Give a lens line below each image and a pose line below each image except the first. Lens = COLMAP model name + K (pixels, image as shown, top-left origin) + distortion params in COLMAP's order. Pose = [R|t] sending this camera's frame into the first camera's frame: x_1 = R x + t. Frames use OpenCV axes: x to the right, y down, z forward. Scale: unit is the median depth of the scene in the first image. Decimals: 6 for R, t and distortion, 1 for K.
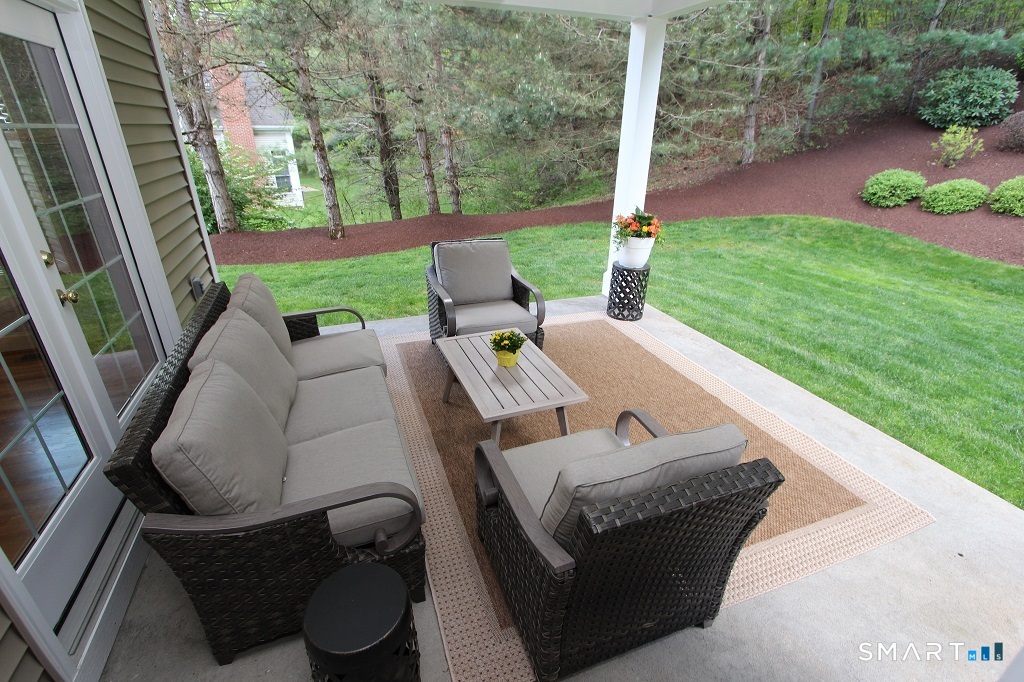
lens RADIAL K [[471.7, 0, 515.0], [0, 471.7, 342.0], [0, 0, 1]] dist [-0.013352, 0.001448]
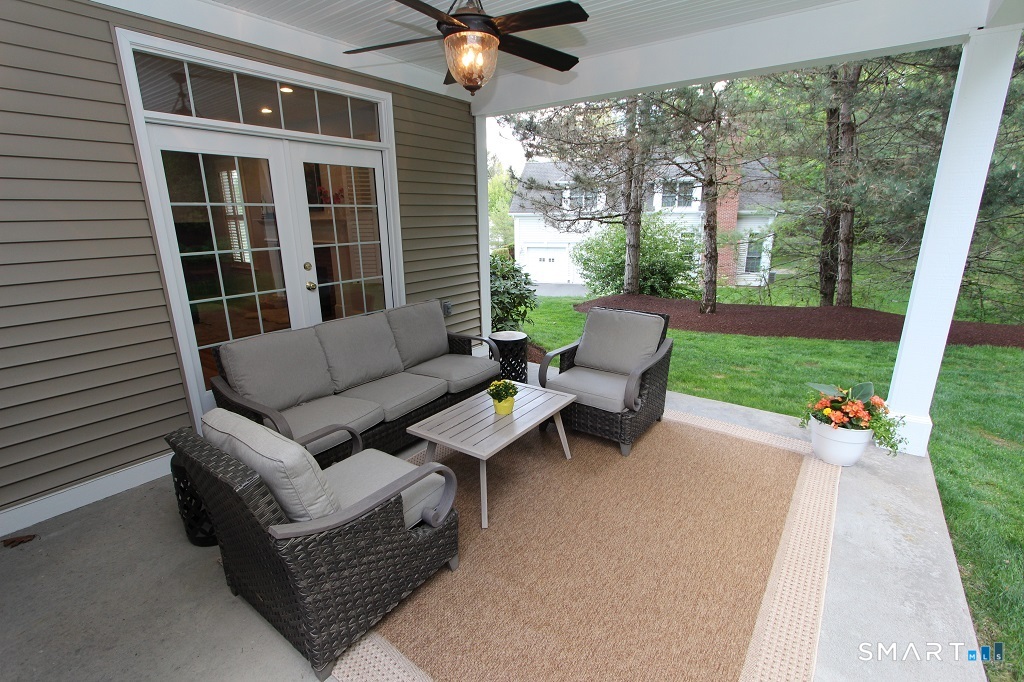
lens RADIAL K [[471.7, 0, 516.3], [0, 471.7, 347.6], [0, 0, 1]] dist [-0.013352, 0.001448]
pose [[0.557574, 0.211310, -0.802782, 0.252478], [-0.330252, 0.943701, 0.019025, -0.036800], [0.761607, 0.254512, 0.595969, 0.110724]]
